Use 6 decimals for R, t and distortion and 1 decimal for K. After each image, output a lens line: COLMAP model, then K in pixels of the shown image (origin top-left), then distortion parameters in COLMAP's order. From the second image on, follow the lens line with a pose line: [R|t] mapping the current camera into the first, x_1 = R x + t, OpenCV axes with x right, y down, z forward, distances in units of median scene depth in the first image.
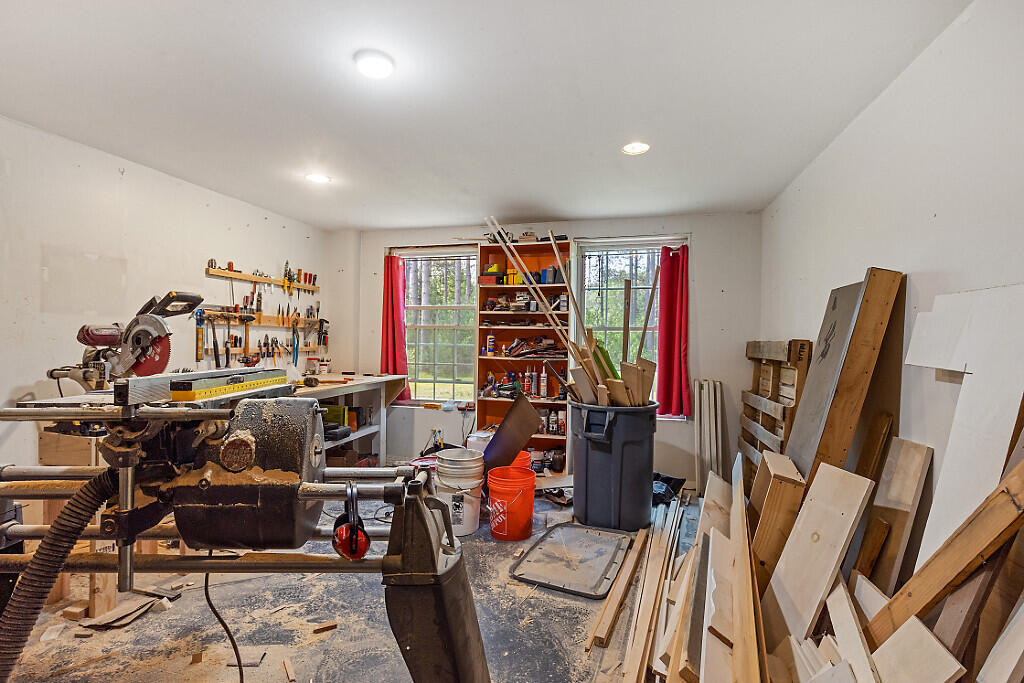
lens RADIAL K [[474.8, 0, 508.2], [0, 474.8, 342.3], [0, 0, 1]] dist [-0.001002, -0.000332]
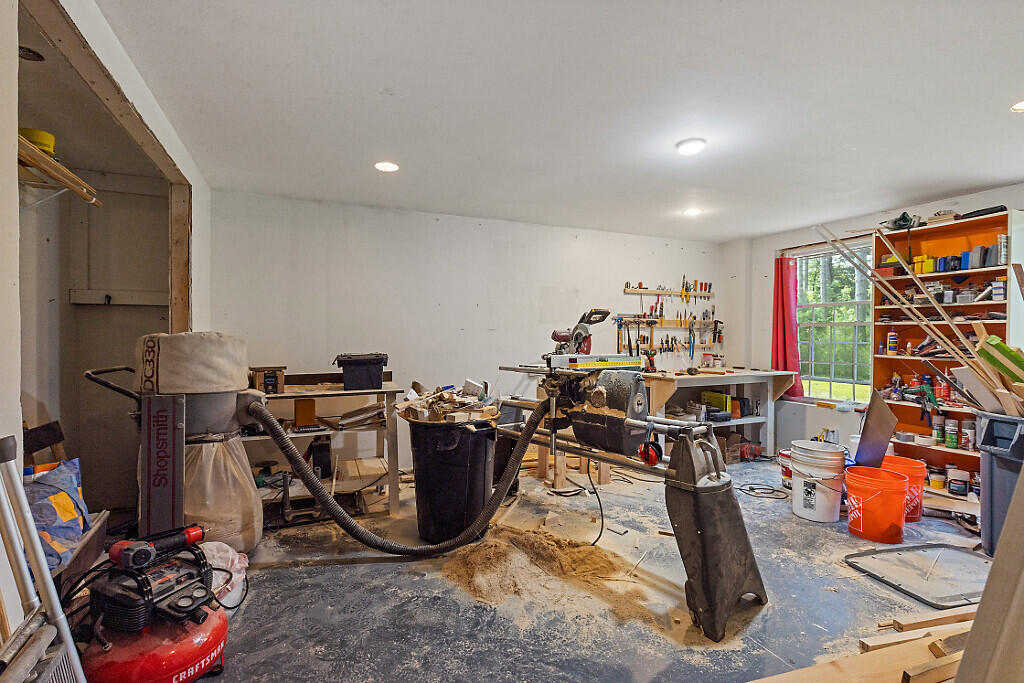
lens RADIAL K [[464.1, 0, 499.0], [0, 464.1, 324.0], [0, 0, 1]] dist [0.000431, 0.000105]
pose [[0.616031, -0.029121, -0.787184, 0.230977], [-0.000130, 0.999313, -0.037070, 0.003520], [0.787722, 0.022938, 0.615604, -0.160955]]
